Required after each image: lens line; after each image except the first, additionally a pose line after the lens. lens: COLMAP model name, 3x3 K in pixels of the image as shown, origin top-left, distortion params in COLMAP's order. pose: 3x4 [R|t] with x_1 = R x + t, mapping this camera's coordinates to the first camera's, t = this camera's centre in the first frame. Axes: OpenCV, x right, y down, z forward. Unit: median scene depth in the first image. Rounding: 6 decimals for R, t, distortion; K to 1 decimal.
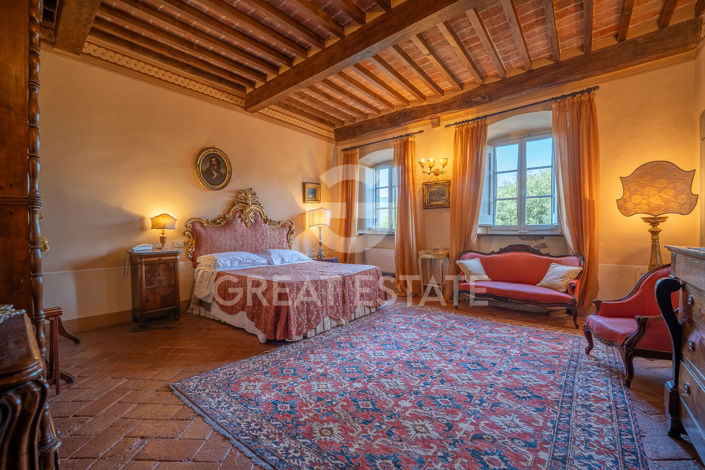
lens RADIAL K [[284.7, 0, 351.3], [0, 284.7, 233.7], [0, 0, 1]] dist [-0.010346, -0.000962]
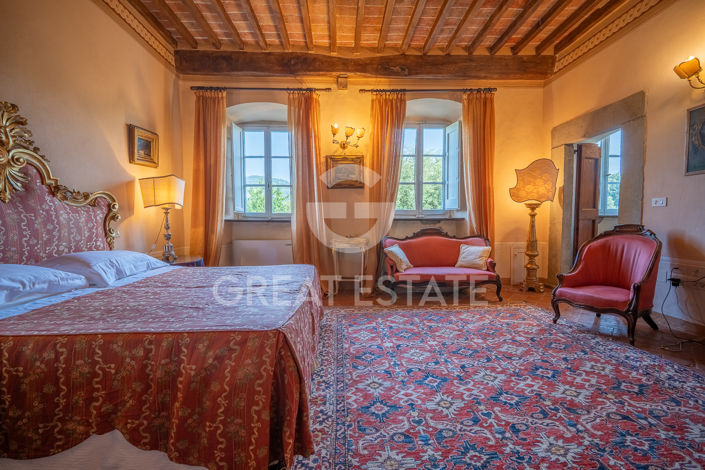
lens RADIAL K [[284.7, 0, 351.6], [0, 284.7, 234.2], [0, 0, 1]] dist [-0.010346, -0.000962]
pose [[0.747715, -0.035784, 0.663055, -0.304576], [0.009718, 0.999030, 0.042958, 0.012779], [-0.663948, -0.025677, 0.747337, 0.444382]]
